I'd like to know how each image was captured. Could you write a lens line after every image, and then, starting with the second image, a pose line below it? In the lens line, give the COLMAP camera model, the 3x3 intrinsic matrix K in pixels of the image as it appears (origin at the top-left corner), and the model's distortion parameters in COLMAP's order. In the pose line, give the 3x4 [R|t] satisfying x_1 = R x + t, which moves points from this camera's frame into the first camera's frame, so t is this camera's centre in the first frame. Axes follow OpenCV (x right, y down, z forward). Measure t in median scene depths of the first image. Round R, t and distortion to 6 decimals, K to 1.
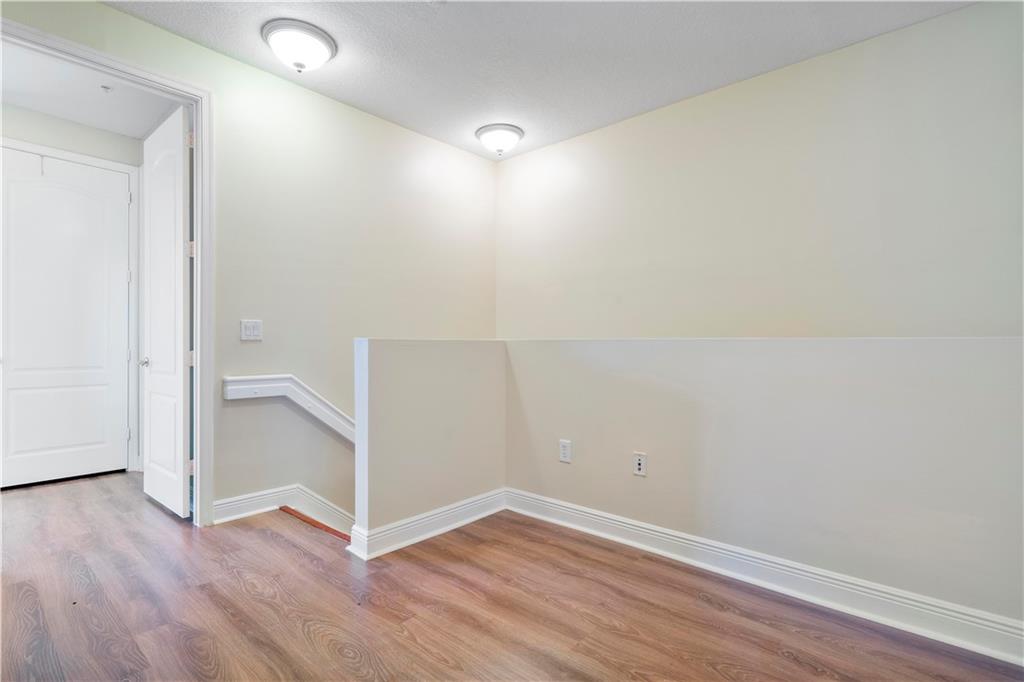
lens RADIAL K [[495.0, 0, 512.8], [0, 495.0, 342.5], [0, 0, 1]] dist [-0.005361, -0.000474]
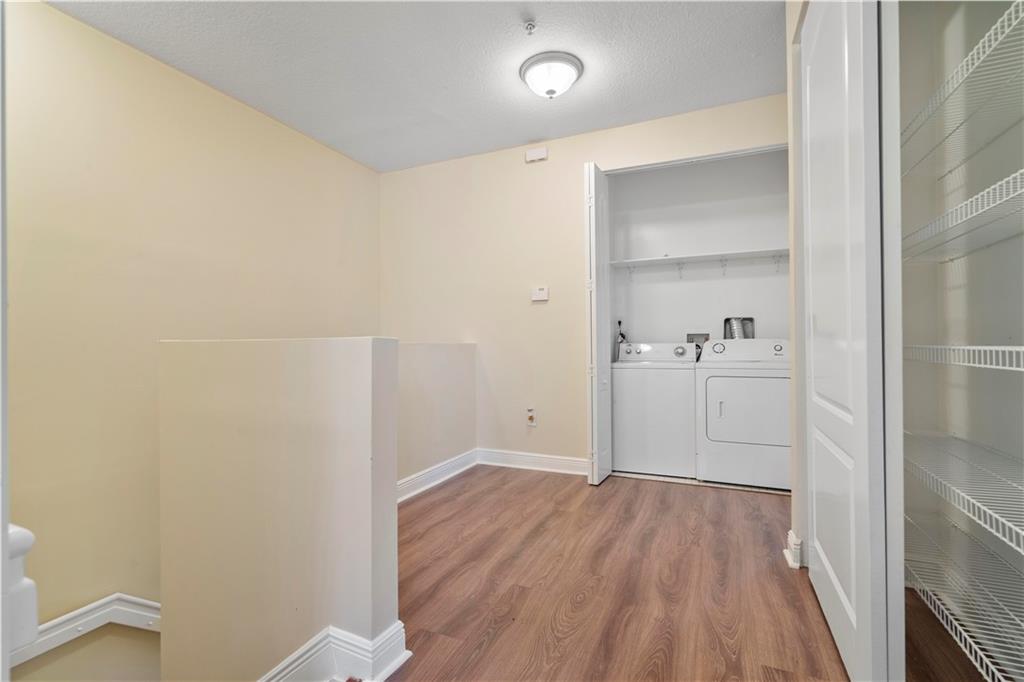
lens RADIAL K [[466.4, 0, 518.9], [0, 466.4, 337.1], [0, 0, 1]] dist [-0.002171, 0.000128]
pose [[-0.319780, 0.017380, 0.947332, -1.205839], [0.003226, 0.999846, -0.017254, 0.003250], [-0.947486, -0.002461, -0.319787, 1.315325]]
